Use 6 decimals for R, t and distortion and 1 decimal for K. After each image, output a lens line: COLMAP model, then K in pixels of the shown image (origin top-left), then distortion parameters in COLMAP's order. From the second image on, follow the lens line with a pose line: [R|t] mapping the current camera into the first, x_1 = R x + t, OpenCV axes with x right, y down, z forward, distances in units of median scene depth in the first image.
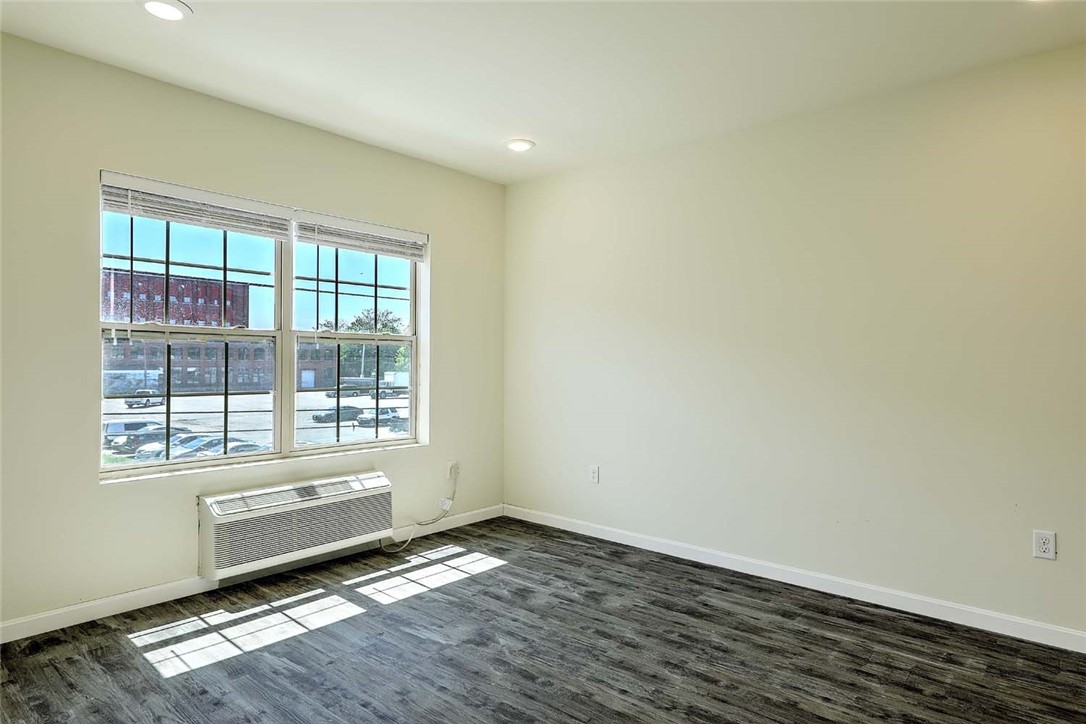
lens RADIAL K [[620.6, 0, 543.0], [0, 620.6, 362.0], [0, 0, 1]] dist [0.024907, -0.001082]
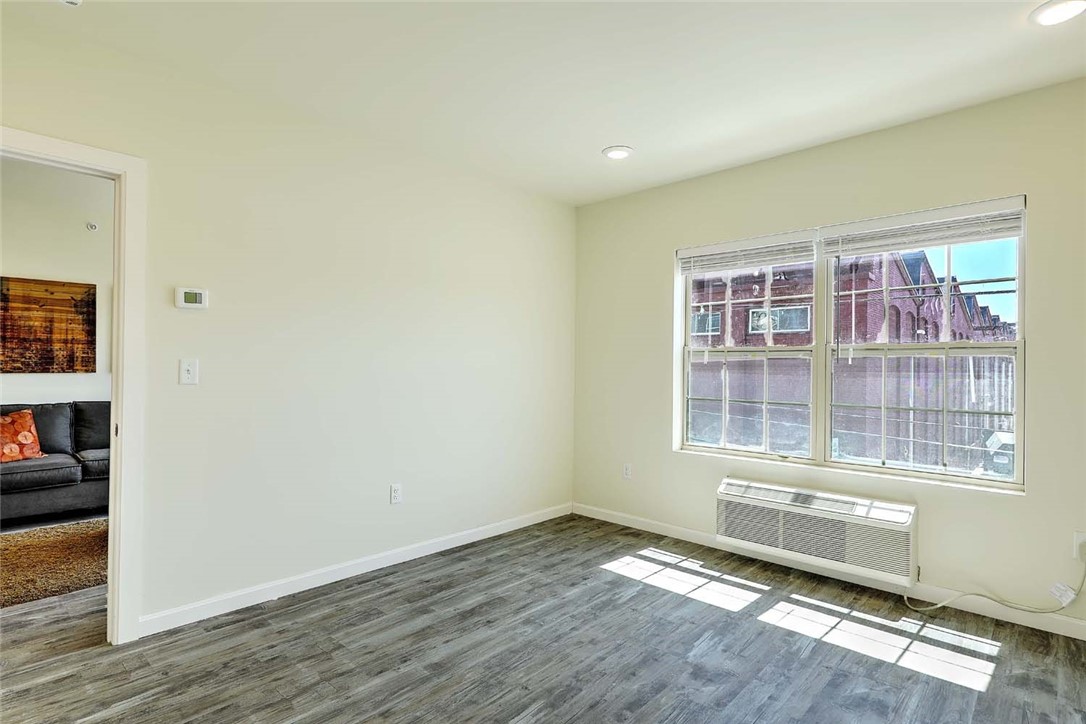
lens RADIAL K [[542.8, 0, 543.0], [0, 542.8, 362.0], [0, 0, 1]] dist [0.000187, 0.000196]
pose [[-0.024185, -0.017301, -0.999558, 0.607164], [-0.011660, 0.999787, -0.017023, -0.000109], [0.999639, 0.011243, -0.024382, 0.657926]]
